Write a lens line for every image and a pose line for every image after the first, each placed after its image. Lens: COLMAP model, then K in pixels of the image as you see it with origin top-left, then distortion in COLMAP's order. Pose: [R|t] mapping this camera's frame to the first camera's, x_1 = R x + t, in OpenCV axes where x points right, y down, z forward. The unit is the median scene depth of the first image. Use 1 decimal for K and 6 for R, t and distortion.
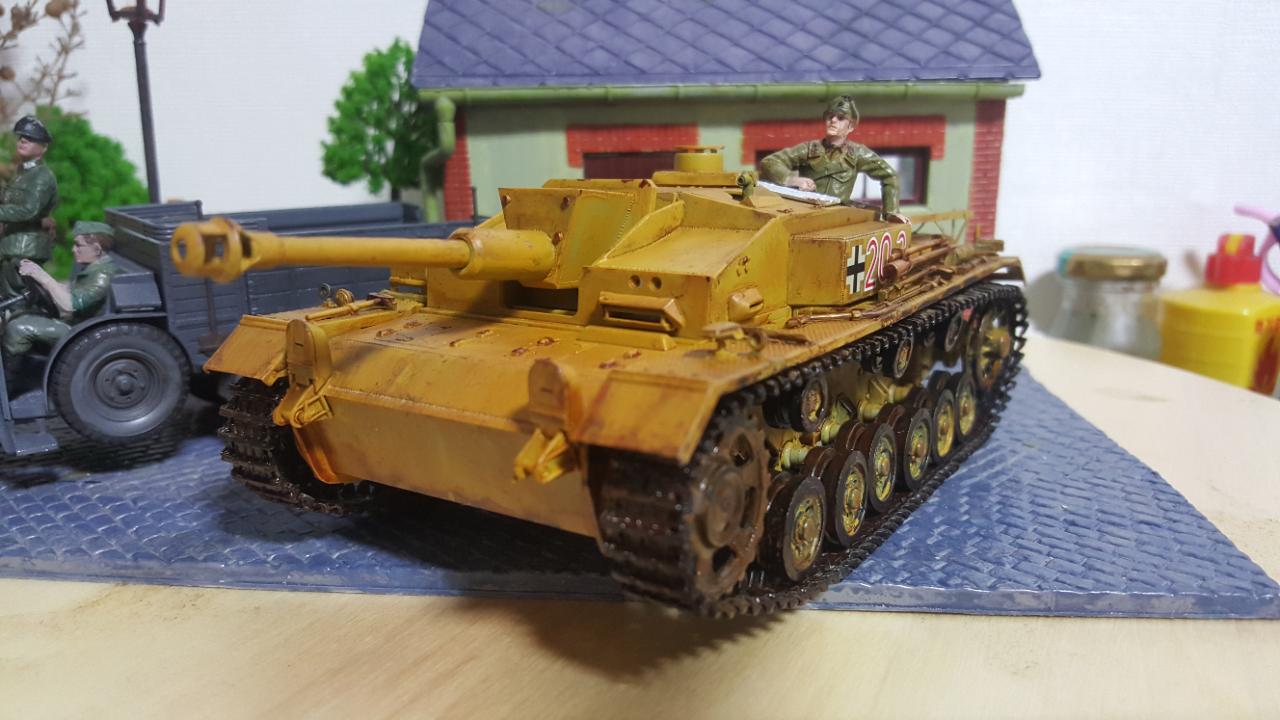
lens RADIAL K [[1036.1, 0, 634.6], [0, 1036.1, 364.2], [0, 0, 1]] dist [0.068637, -0.165350]
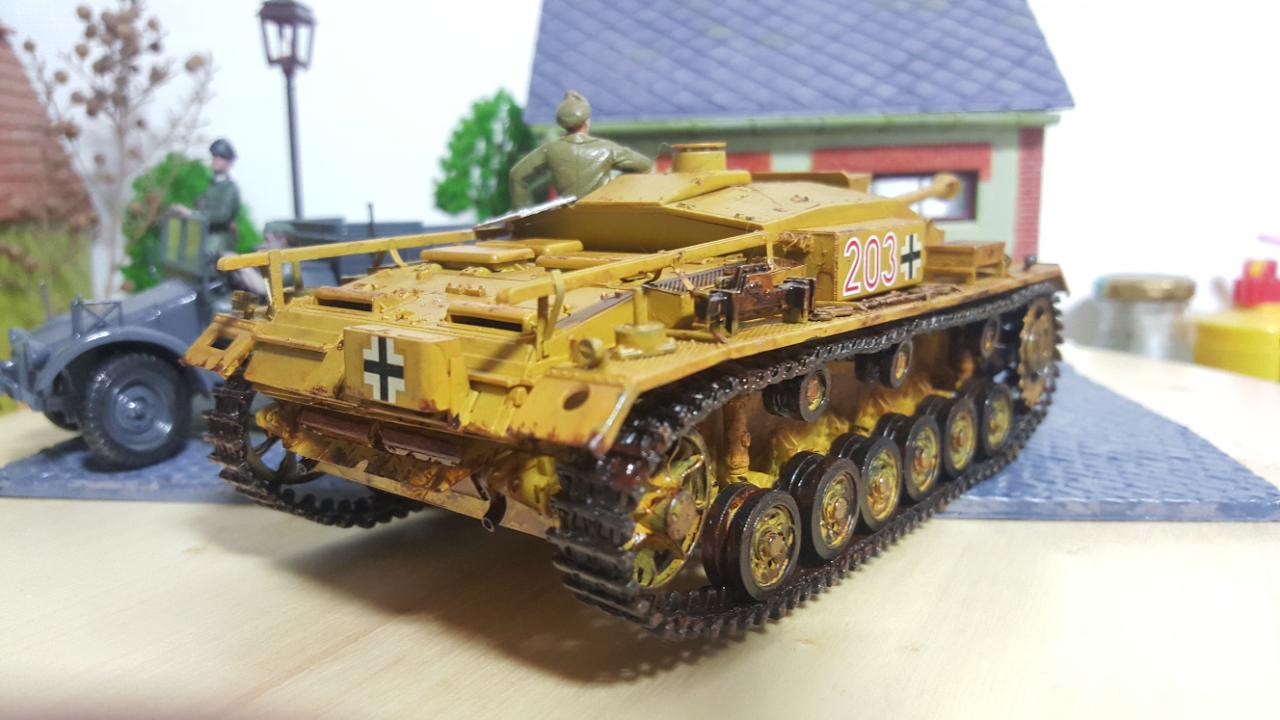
lens RADIAL K [[1033.3, 0, 637.1], [0, 1033.3, 376.6], [0, 0, 1]] dist [0.091880, -0.238023]
pose [[0.999438, -0.005861, -0.032996, -0.050979], [0.003789, 0.998036, -0.062533, 0.085264], [0.033298, 0.062373, 0.997497, -0.127517]]
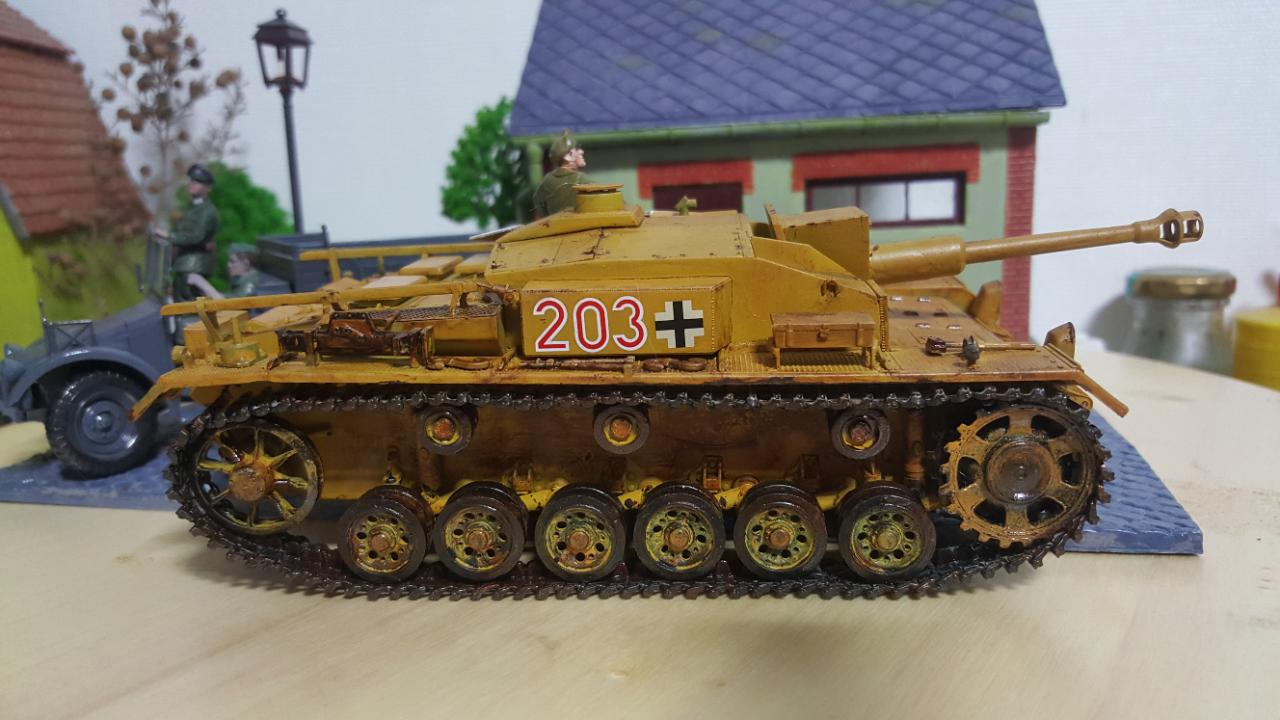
lens RADIAL K [[1033.3, 0, 637.1], [0, 1033.3, 376.6], [0, 0, 1]] dist [0.091880, -0.238023]
pose [[0.989070, -0.003440, -0.147404, 0.103180], [-0.003012, 0.999048, -0.043529, 0.057621], [0.147413, 0.043497, 0.988118, -0.129996]]
